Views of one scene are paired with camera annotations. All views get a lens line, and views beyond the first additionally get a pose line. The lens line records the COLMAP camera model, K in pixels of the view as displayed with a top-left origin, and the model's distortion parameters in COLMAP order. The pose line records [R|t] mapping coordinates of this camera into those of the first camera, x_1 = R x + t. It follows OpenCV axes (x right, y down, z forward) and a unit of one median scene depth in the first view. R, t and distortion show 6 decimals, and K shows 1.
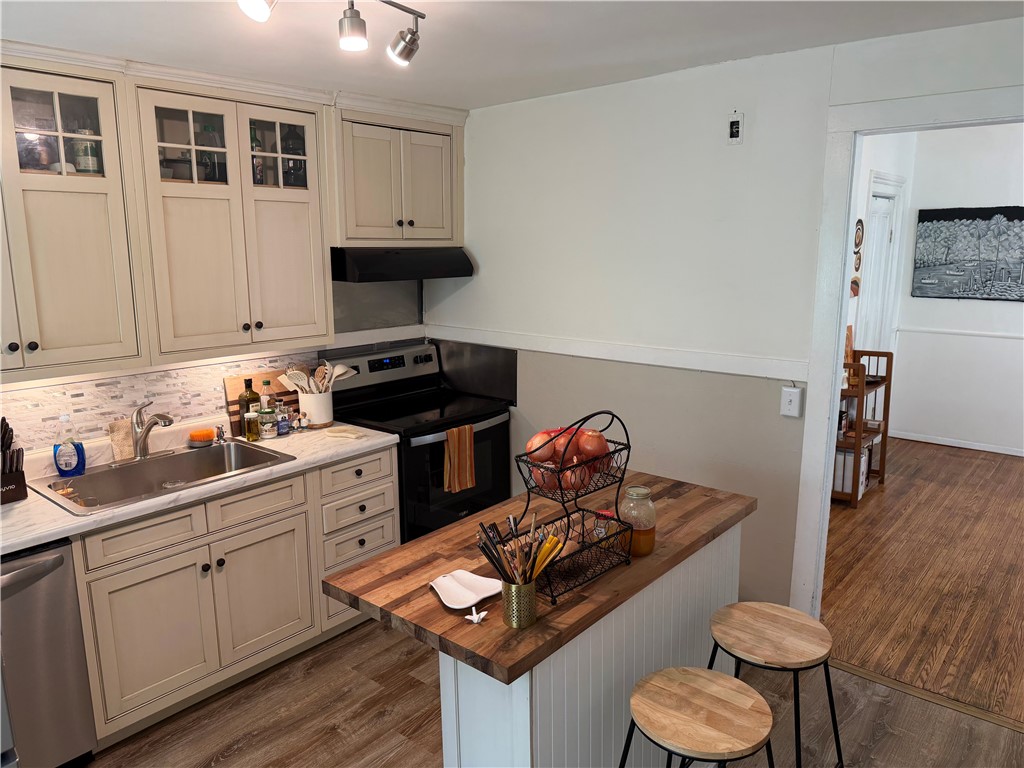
lens RADIAL K [[726.4, 0, 512.9], [0, 726.4, 382.8], [0, 0, 1]] dist [0.058783, -0.043764]
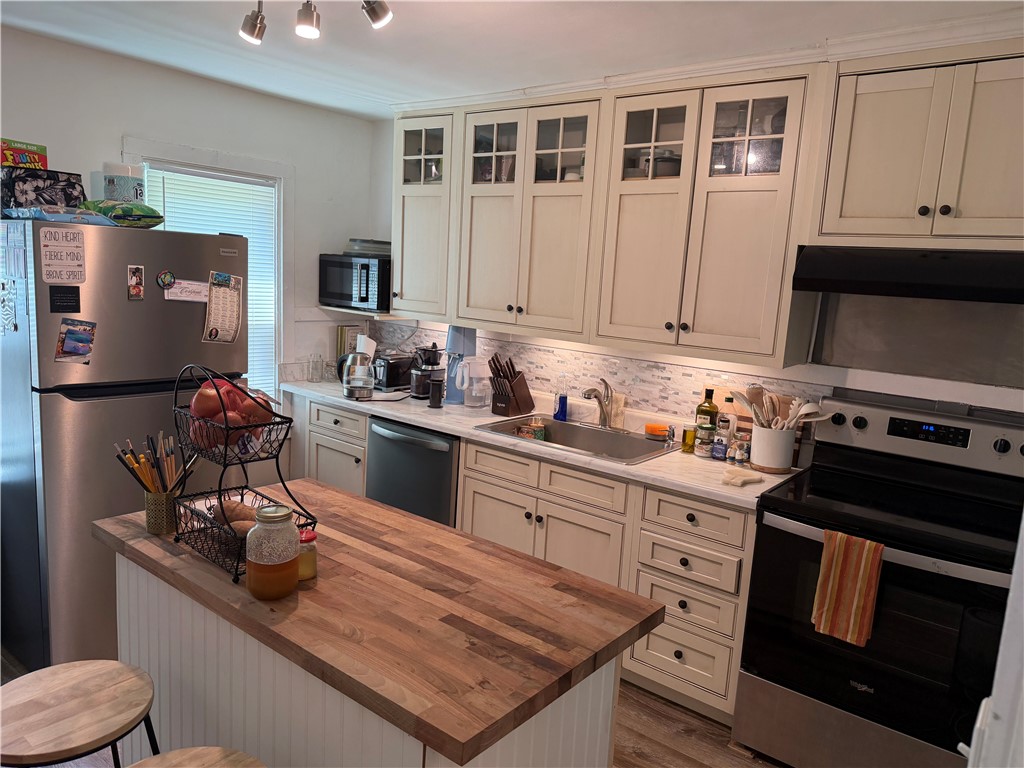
lens RADIAL K [[726.4, 0, 513.4], [0, 726.4, 387.2], [0, 0, 1]] dist [0.058783, -0.043764]
pose [[0.020268, 0.168052, -0.985570, 0.577596], [-0.246451, 0.956193, 0.157974, -0.098032], [0.968943, 0.239693, 0.060797, 0.748829]]
